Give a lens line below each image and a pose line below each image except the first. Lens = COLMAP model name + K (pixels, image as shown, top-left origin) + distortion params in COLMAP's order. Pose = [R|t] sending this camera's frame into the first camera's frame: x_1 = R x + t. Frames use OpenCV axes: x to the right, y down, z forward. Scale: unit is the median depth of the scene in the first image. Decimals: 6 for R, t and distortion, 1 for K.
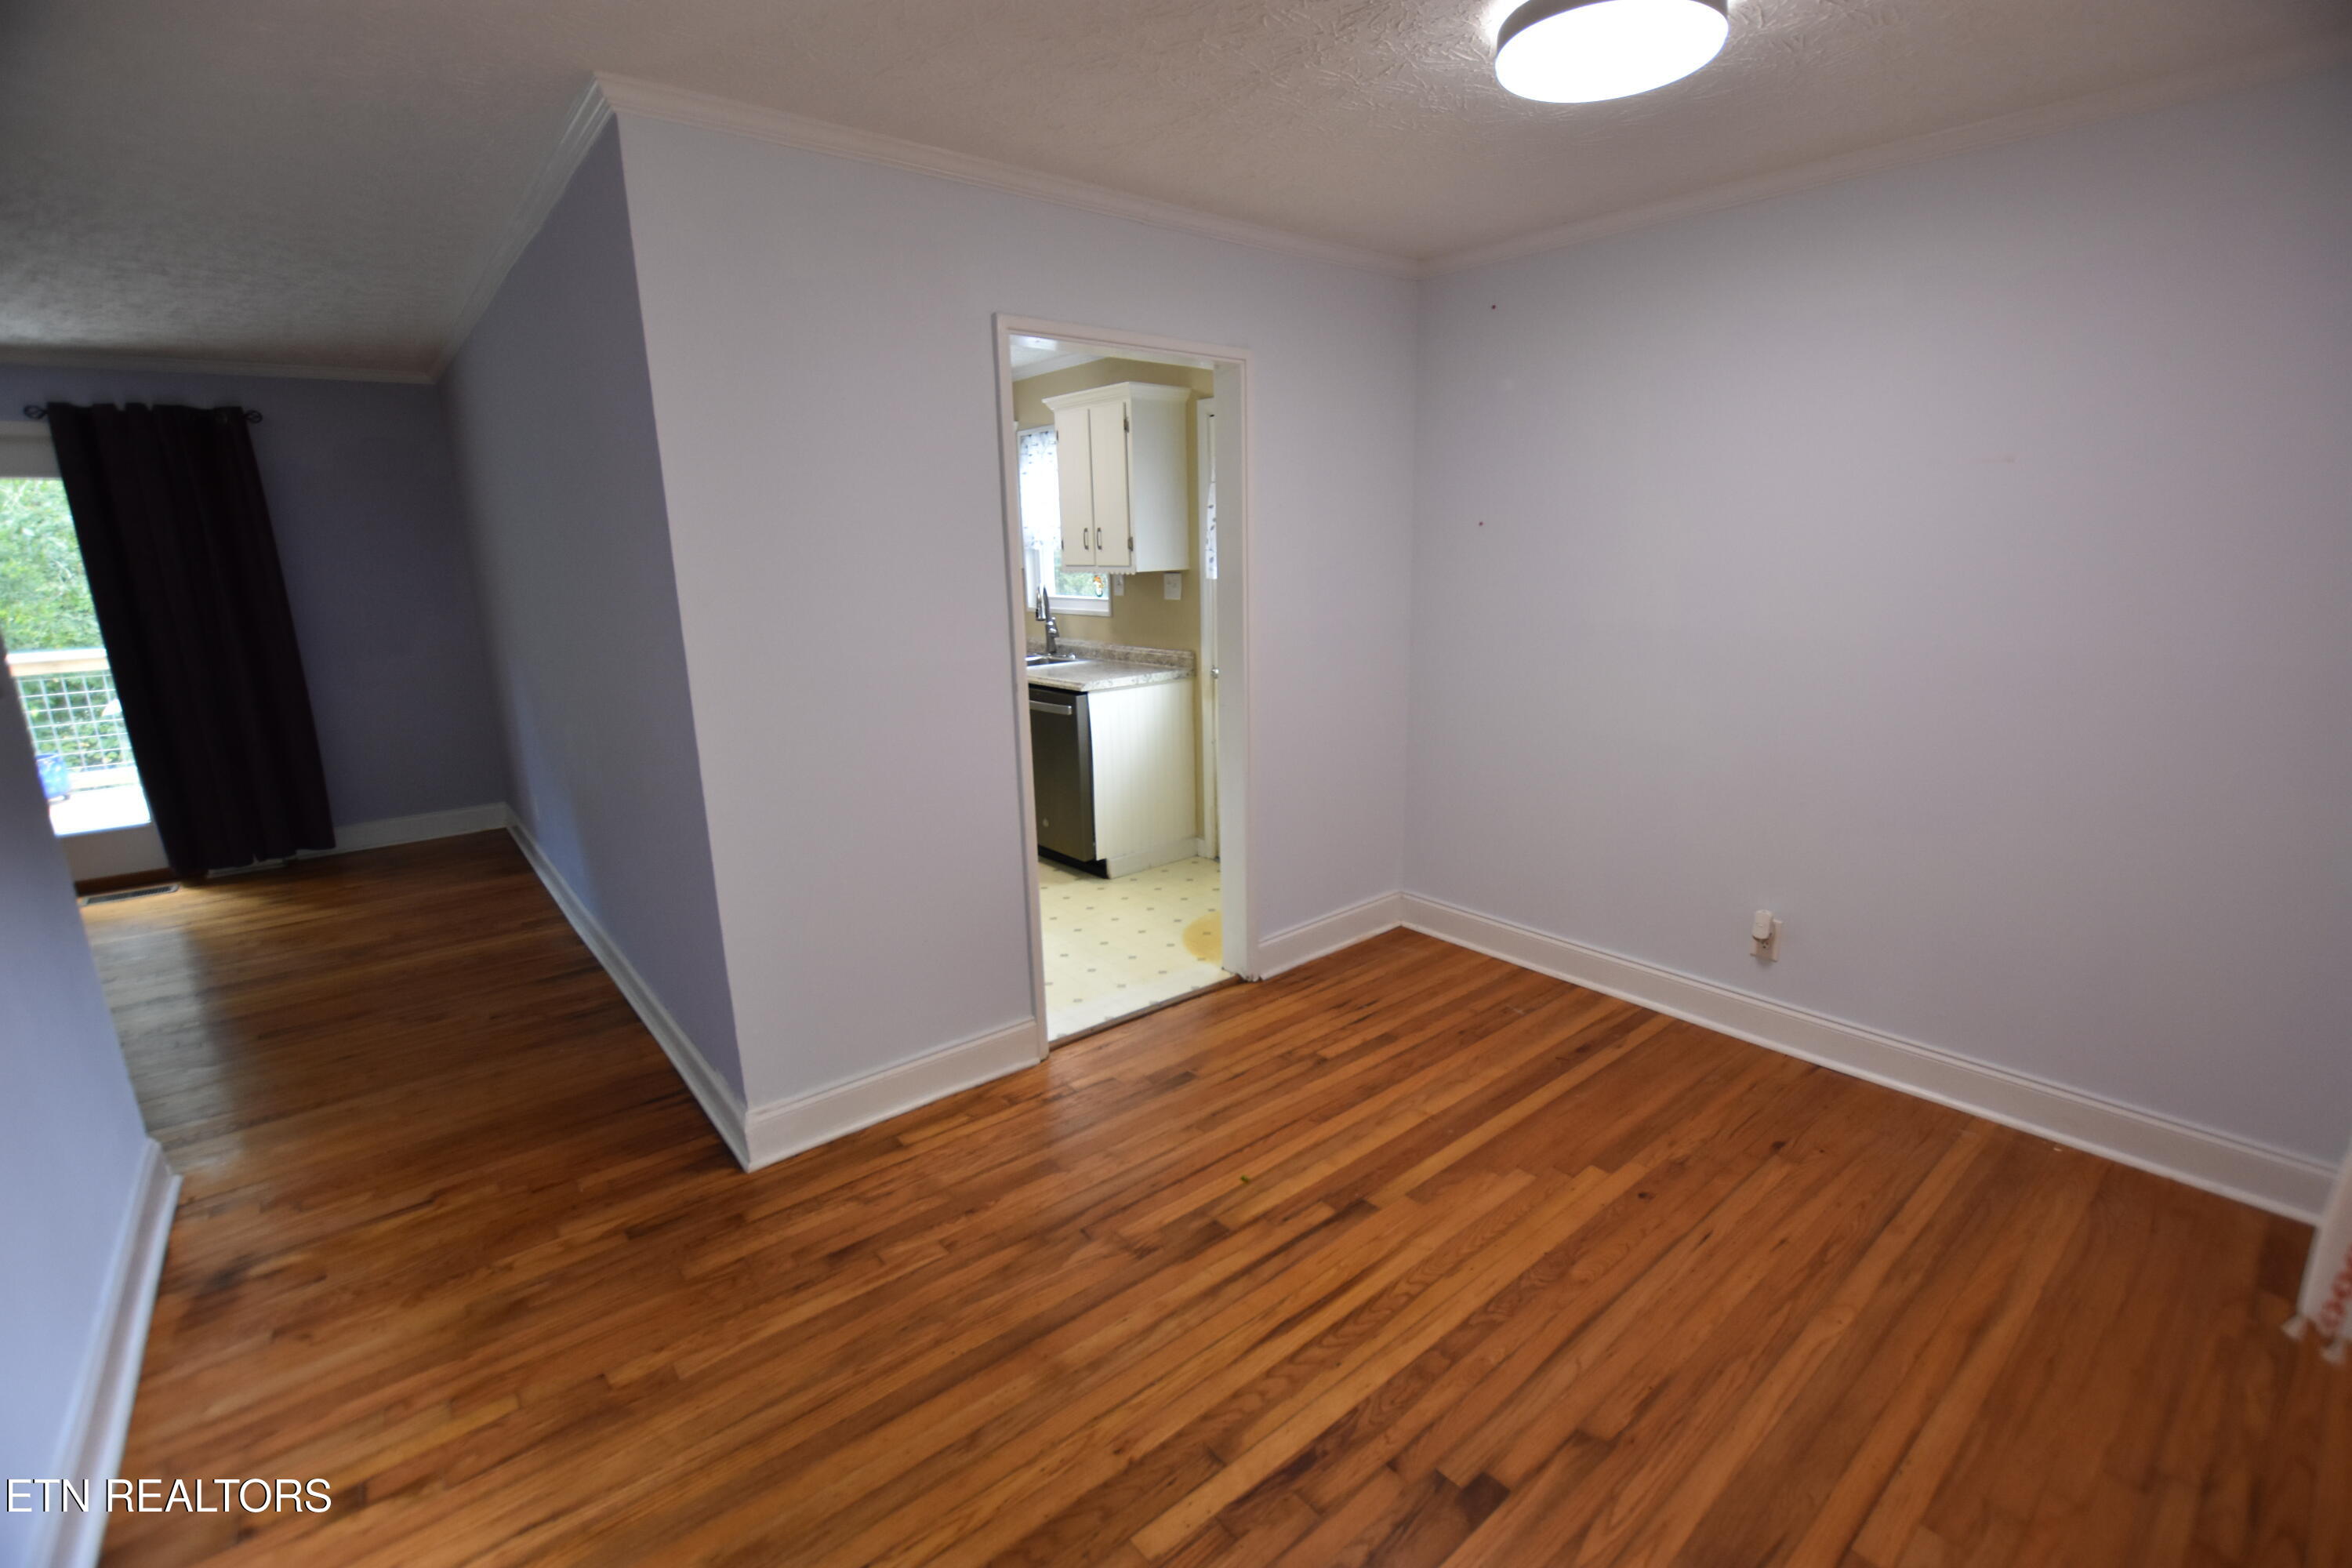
lens RADIAL K [[1034.4, 0, 1187.7], [0, 1034.4, 793.3], [0, 0, 1]] dist [-0.027234, -0.000175]
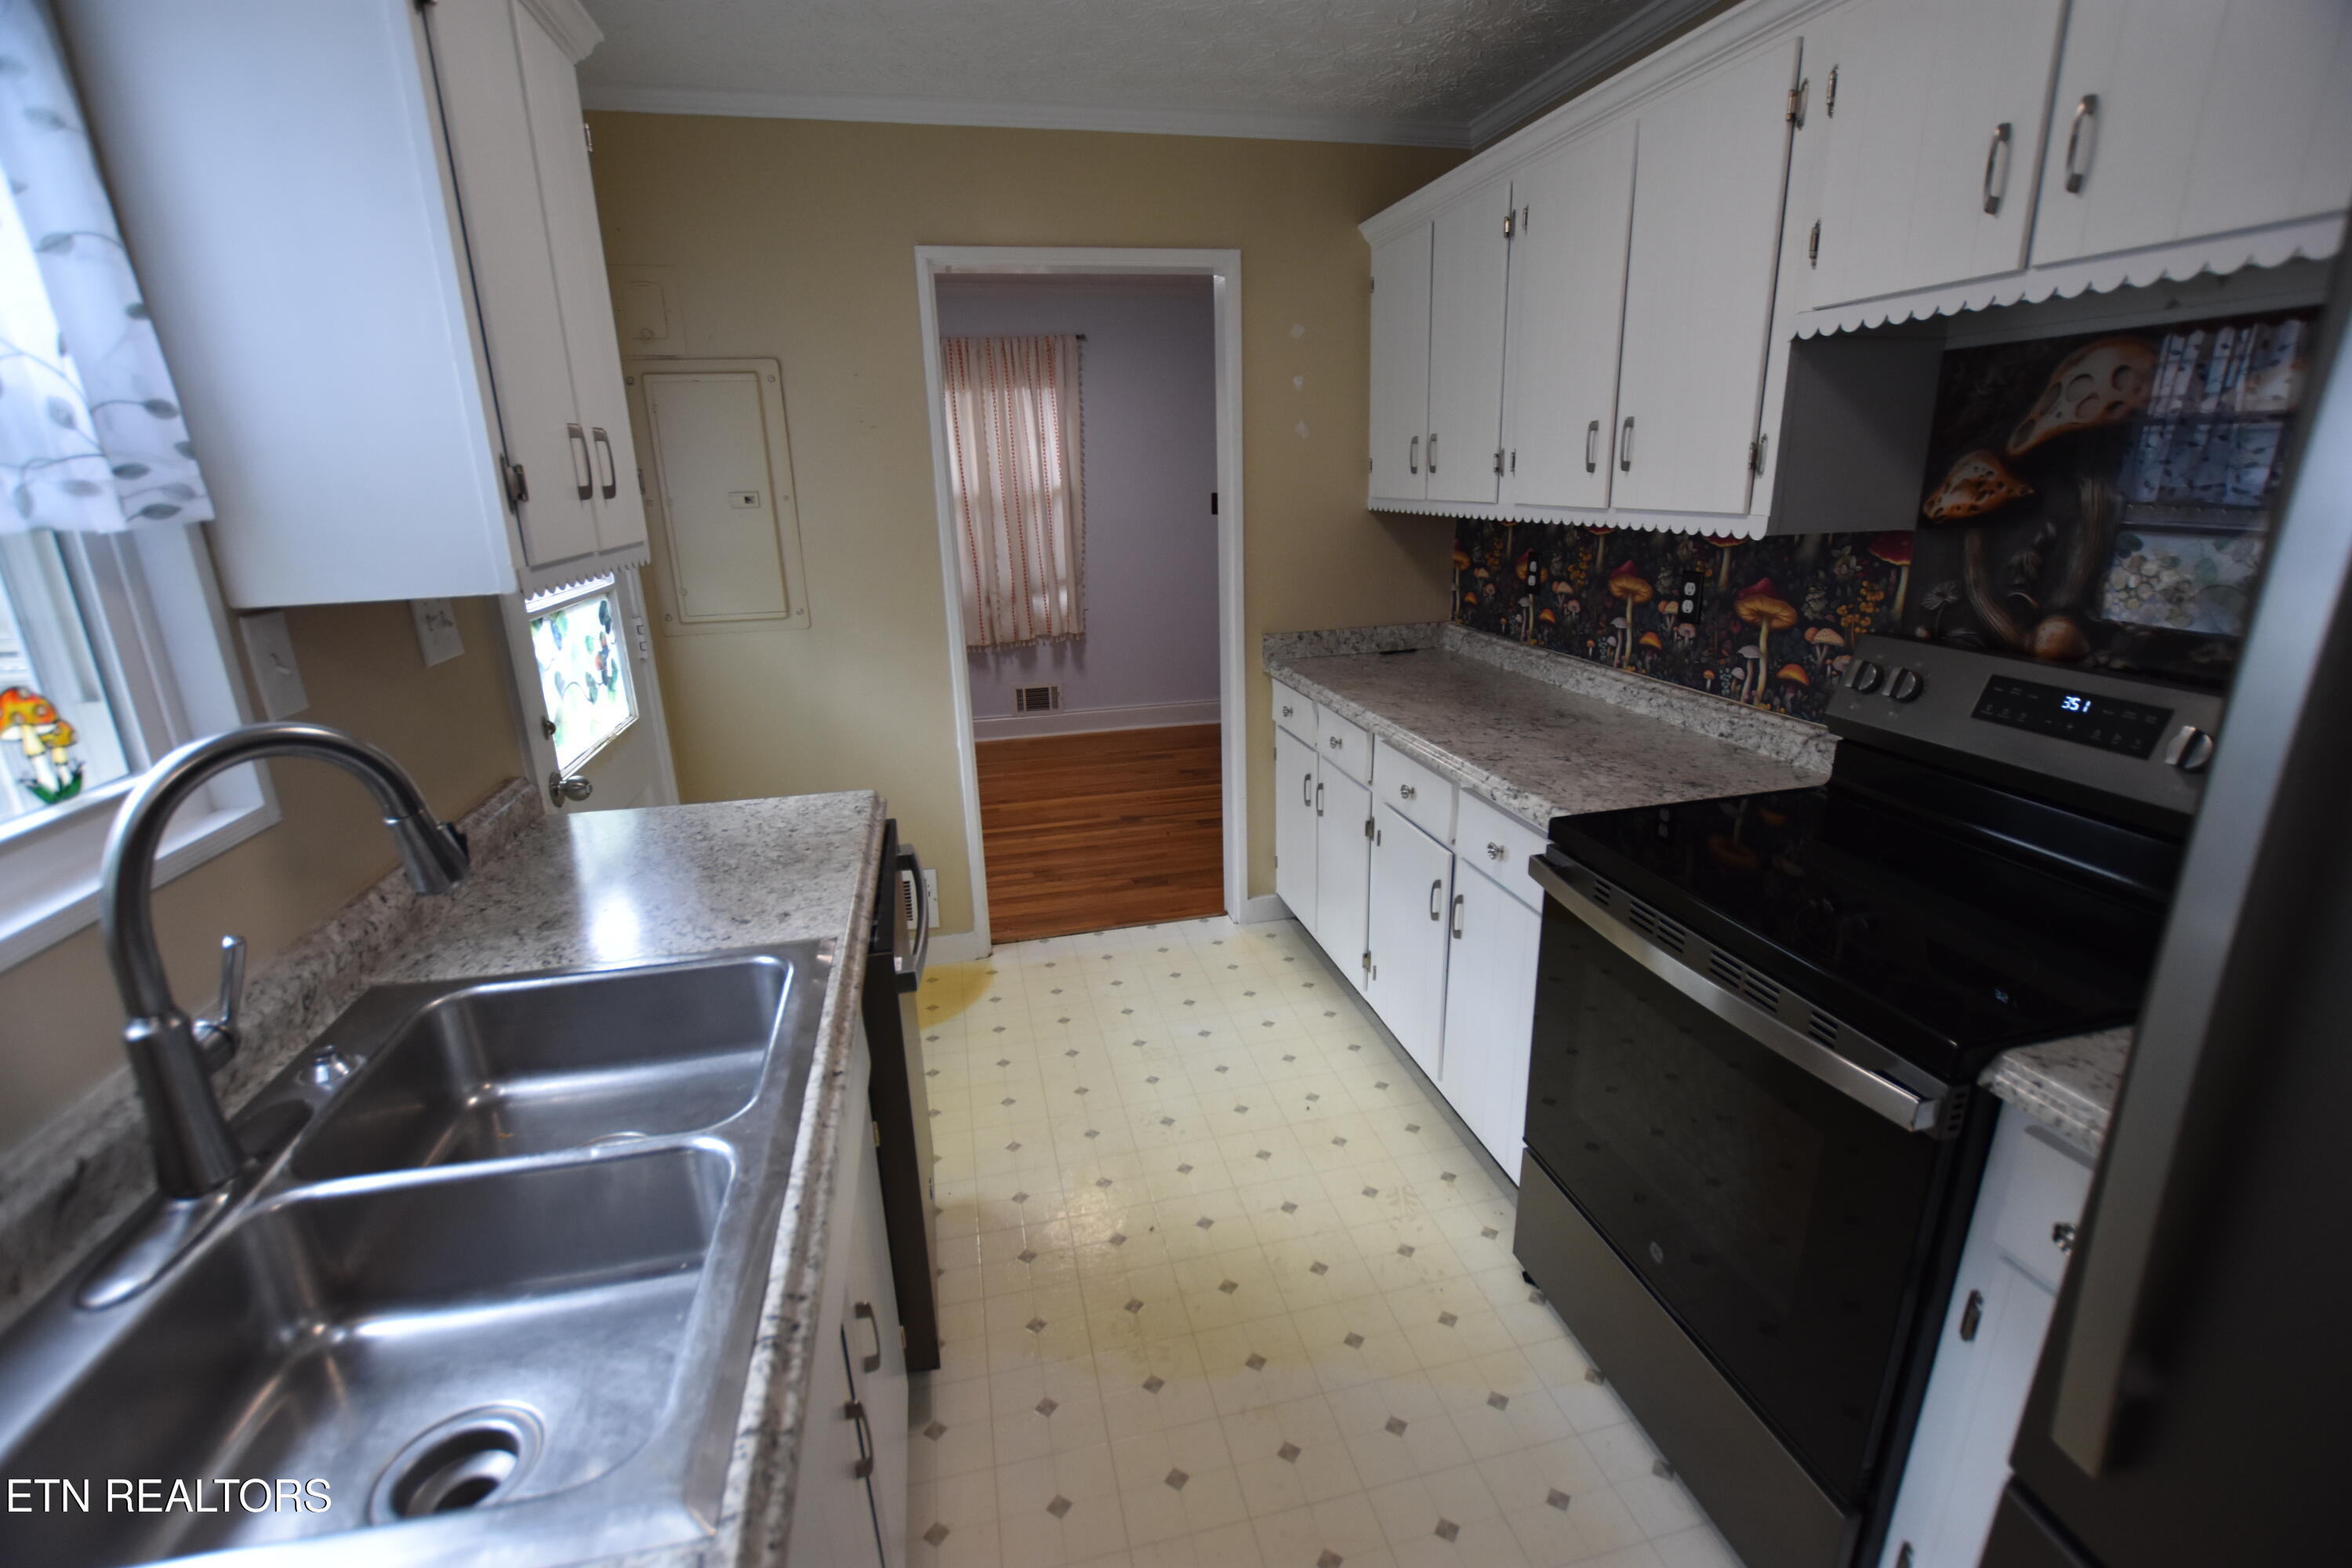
lens RADIAL K [[1034.4, 0, 1187.7], [0, 1034.4, 793.3], [0, 0, 1]] dist [-0.027234, -0.000175]
pose [[-0.895319, -0.095555, 0.435055, -0.382717], [0.143455, 0.862818, 0.484732, -0.279374], [-0.421692, 0.496400, -0.758790, 1.186374]]
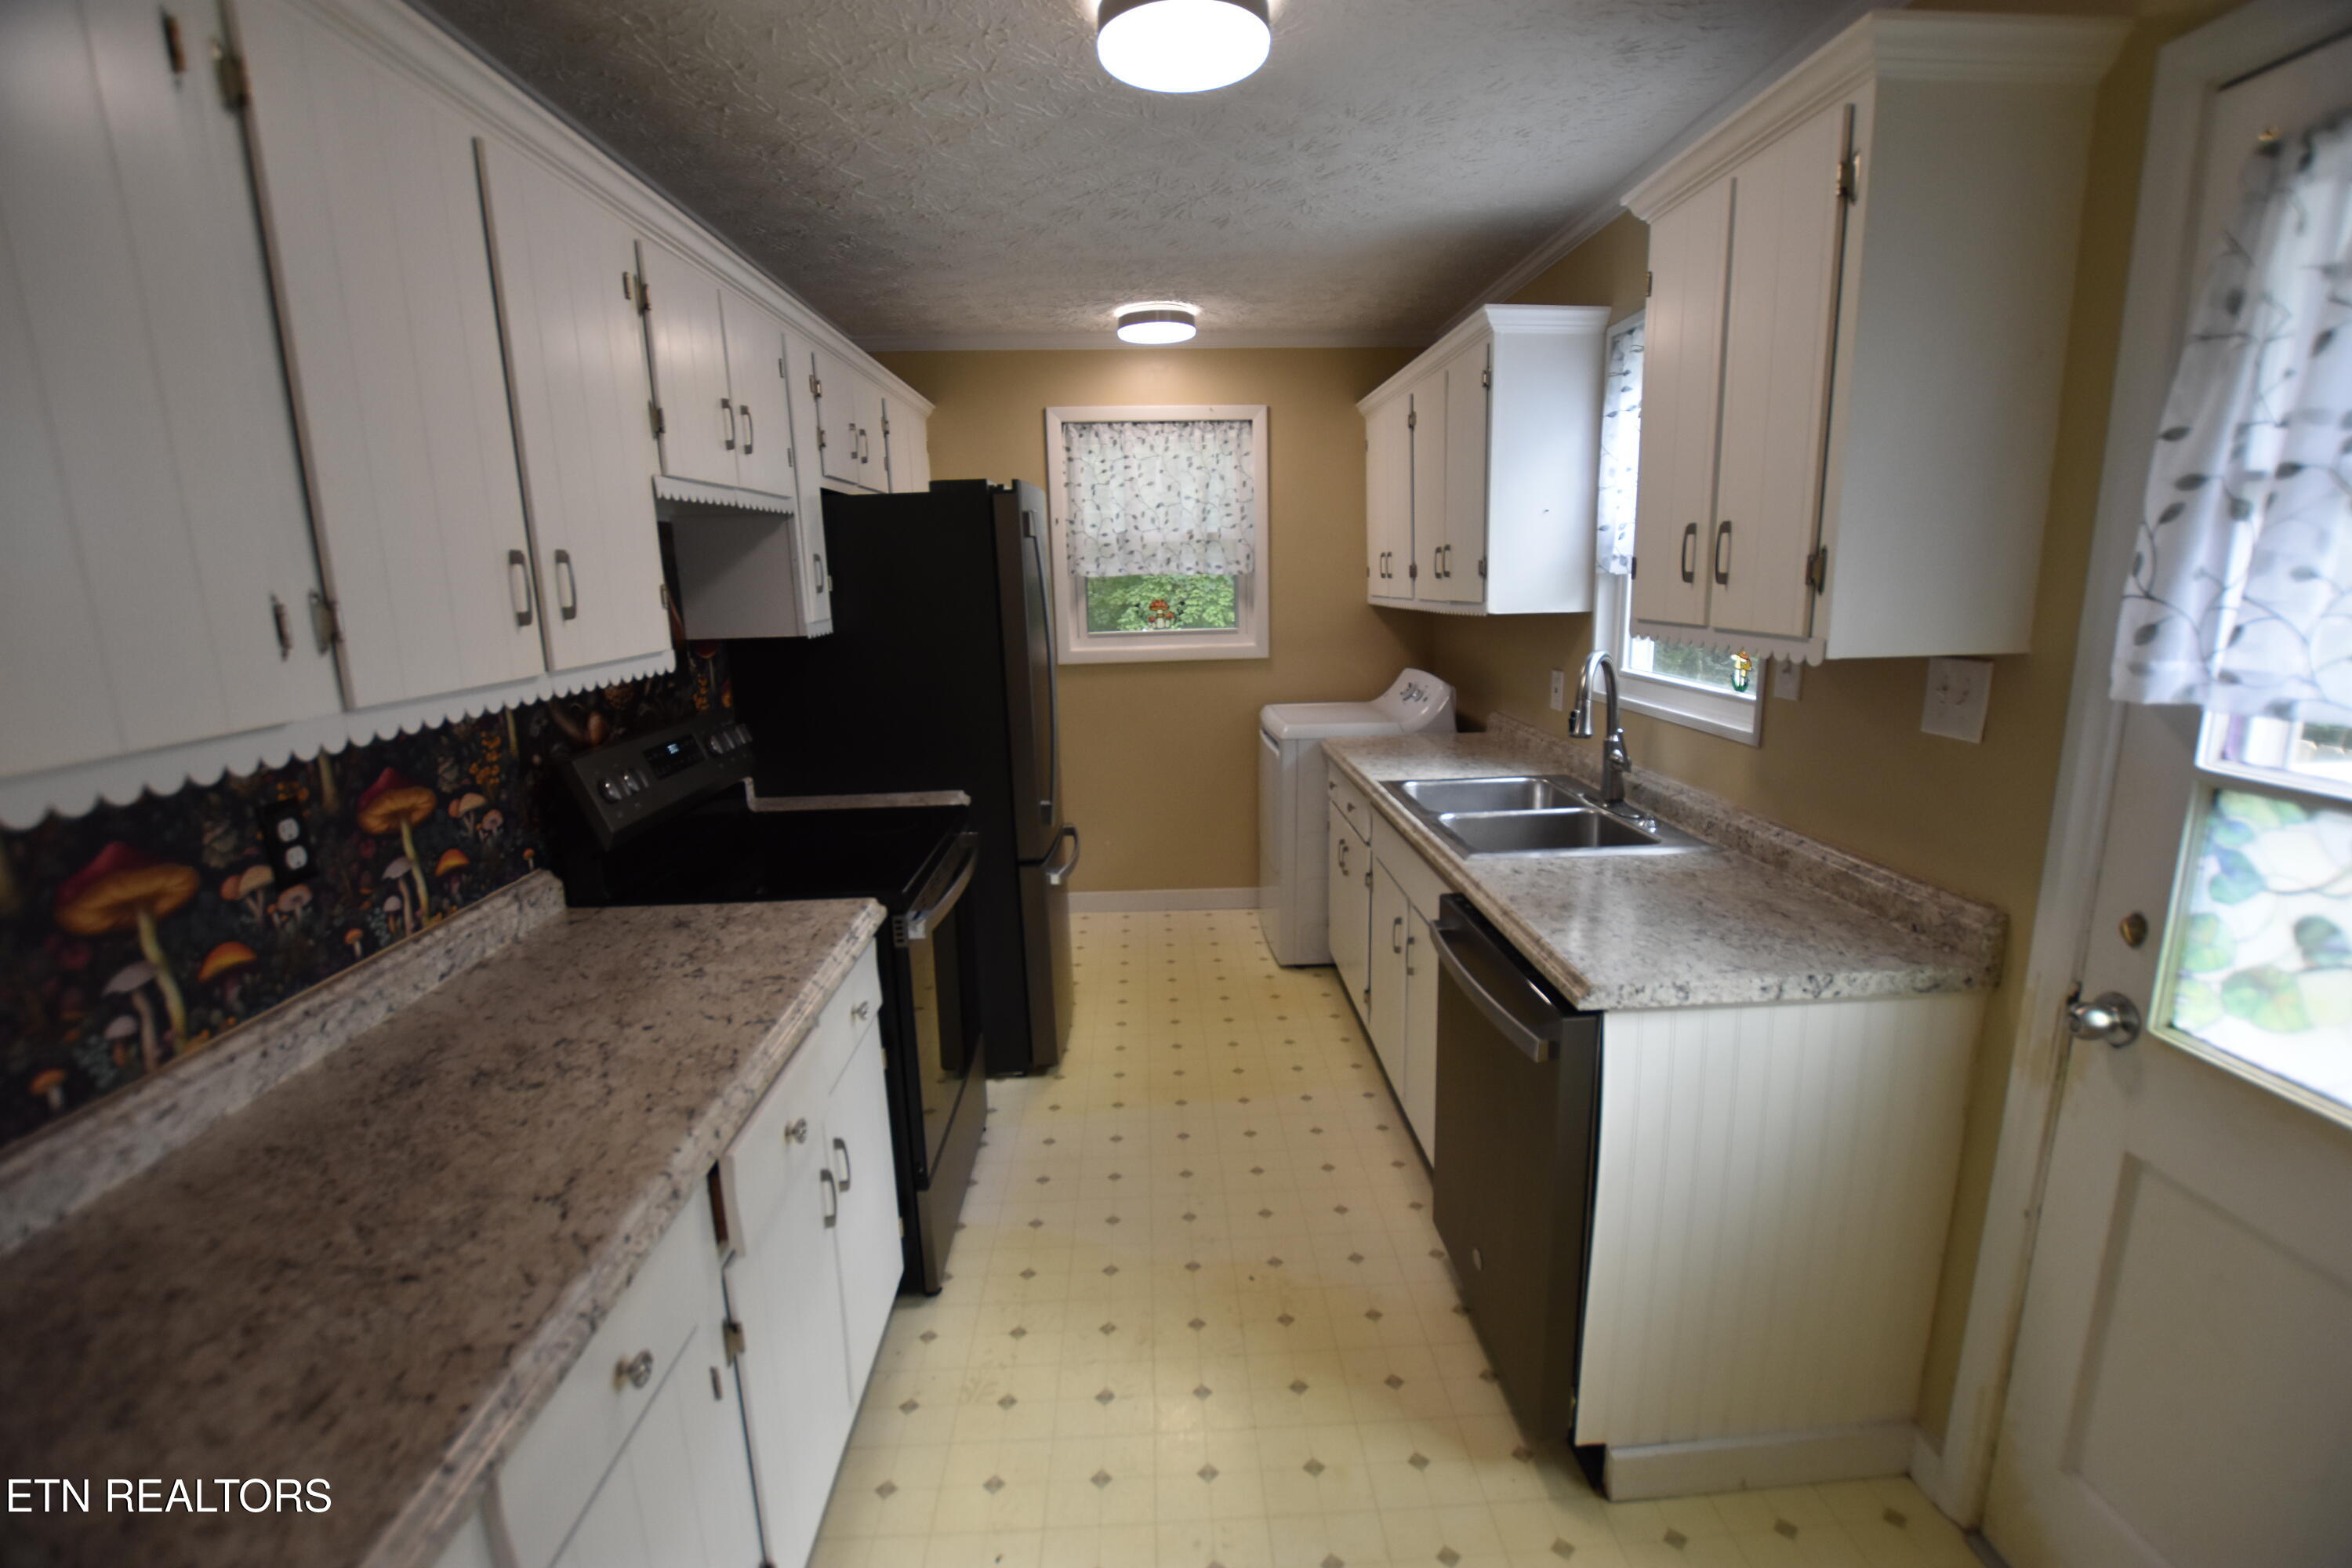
lens RADIAL K [[1034.4, 0, 1187.7], [0, 1034.4, 793.3], [0, 0, 1]] dist [-0.027234, -0.000175]
pose [[0.796473, 0.128248, -0.590917, -0.014041], [-0.132920, 0.990480, 0.035808, -0.151035], [0.589884, 0.050024, 0.805937, 0.604005]]
